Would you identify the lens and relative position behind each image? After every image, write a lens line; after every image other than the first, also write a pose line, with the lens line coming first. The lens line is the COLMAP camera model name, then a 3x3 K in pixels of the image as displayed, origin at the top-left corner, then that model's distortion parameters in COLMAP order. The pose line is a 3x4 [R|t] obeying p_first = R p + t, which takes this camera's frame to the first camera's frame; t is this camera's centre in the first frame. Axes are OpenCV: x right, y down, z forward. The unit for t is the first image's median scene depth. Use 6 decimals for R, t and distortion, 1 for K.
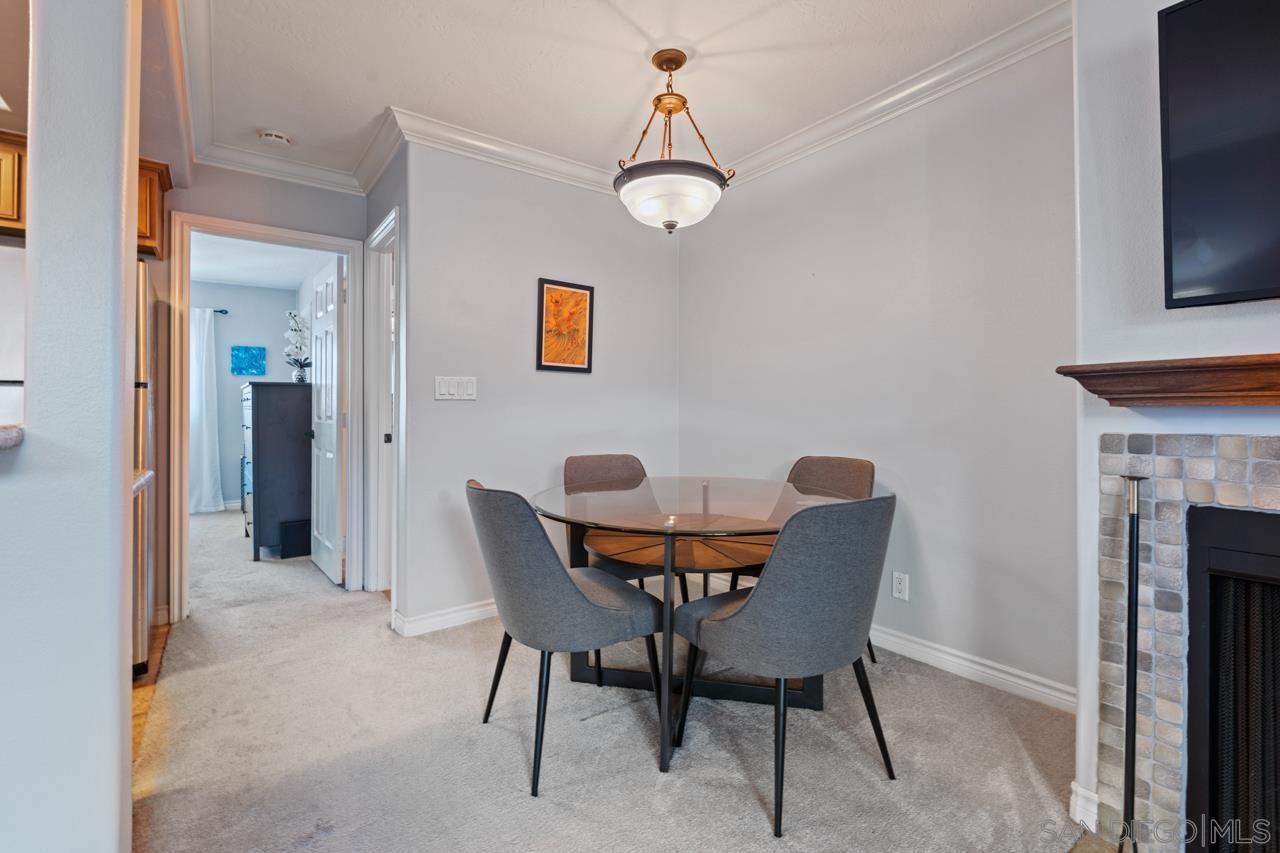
lens RADIAL K [[565.4, 0, 639.0], [0, 565.4, 409.5], [0, 0, 1]] dist [-0.005308, 0.000793]
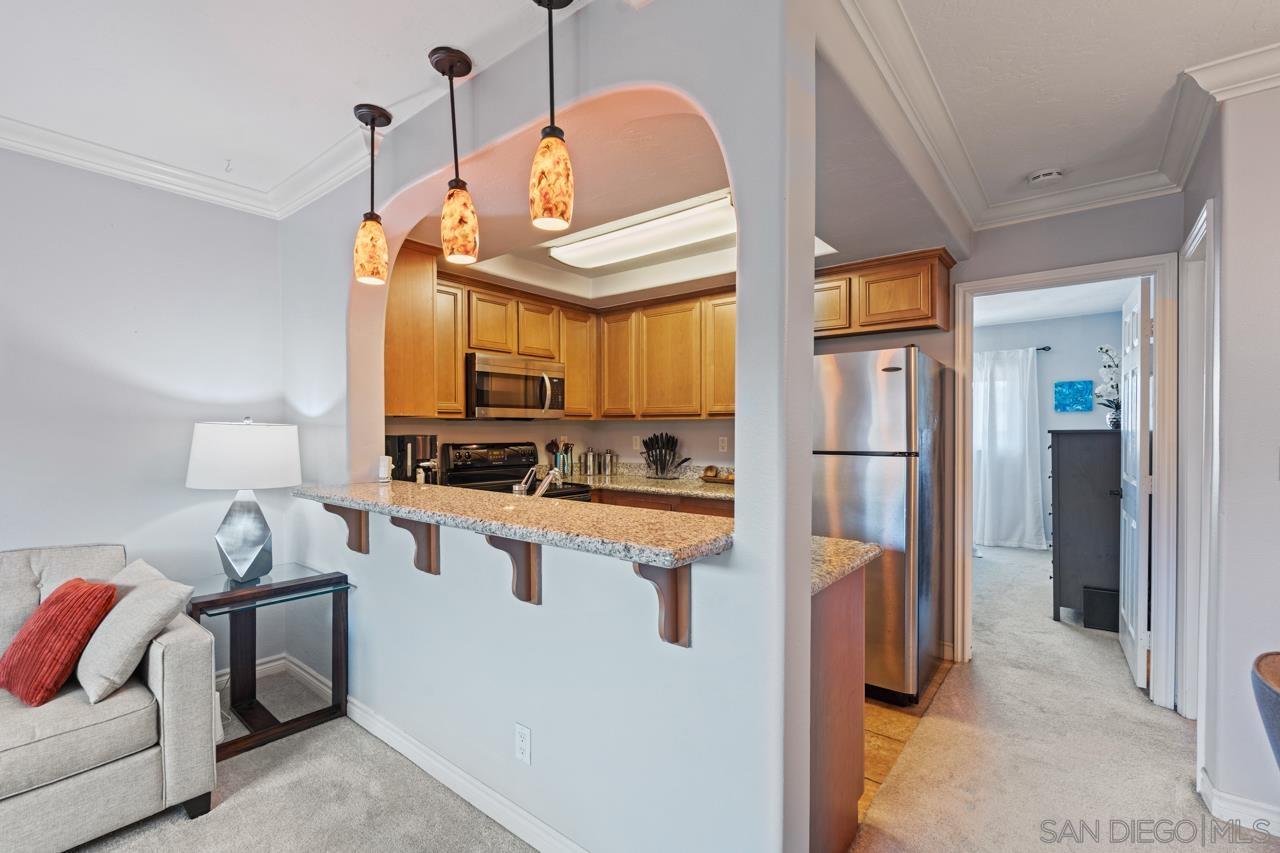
lens RADIAL K [[565.4, 0, 636.2], [0, 565.4, 434.7], [0, 0, 1]] dist [-0.005308, 0.000793]
pose [[0.251022, 0.009344, -0.967936, 0.088803], [0.005415, 0.999924, 0.011057, -0.095980], [0.967966, -0.008017, 0.250952, 0.158853]]
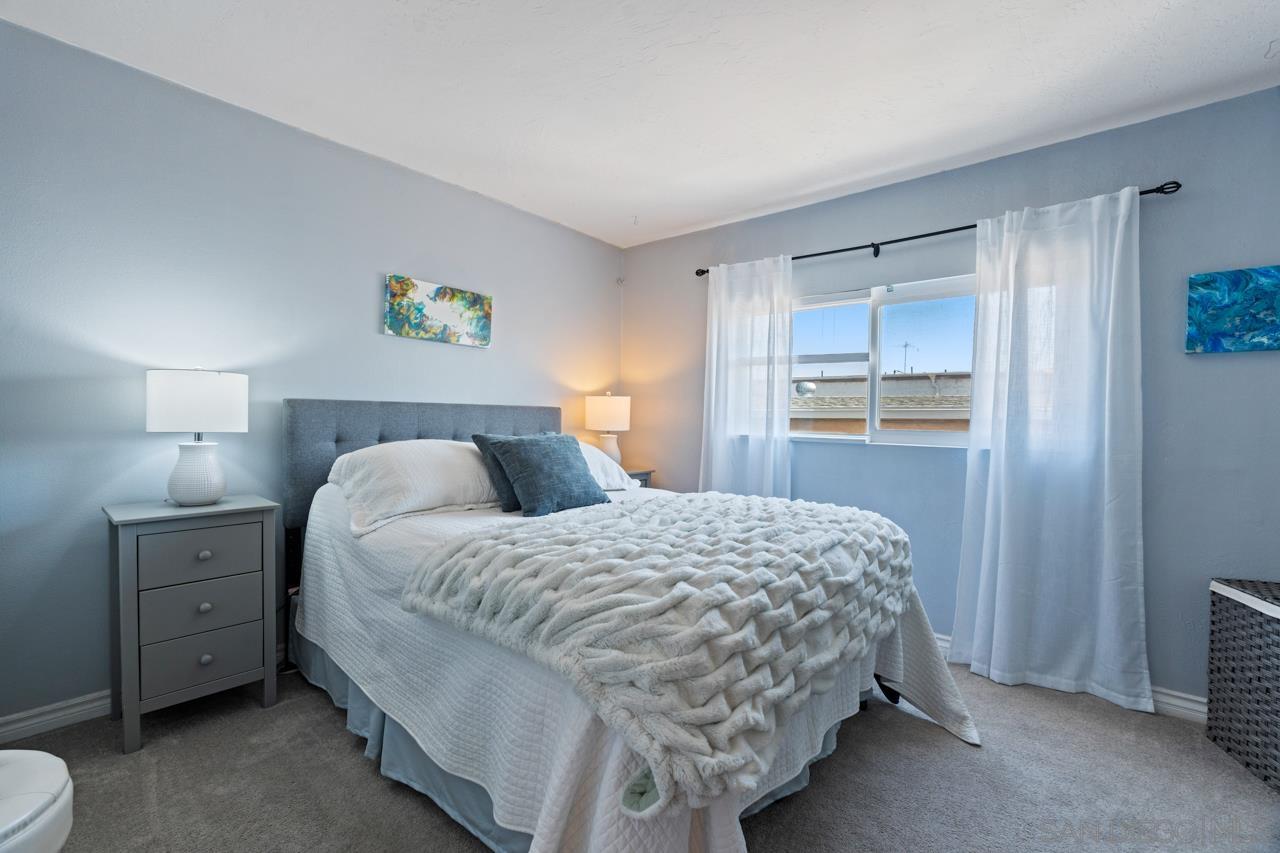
lens RADIAL K [[565.4, 0, 638.0], [0, 565.4, 435.5], [0, 0, 1]] dist [-0.005308, 0.000793]
pose [[0.220997, 0.027163, -0.974896, -1.146484], [-0.006980, 0.999631, 0.026270, -0.042240], [0.975250, 0.000999, 0.221105, 1.477688]]
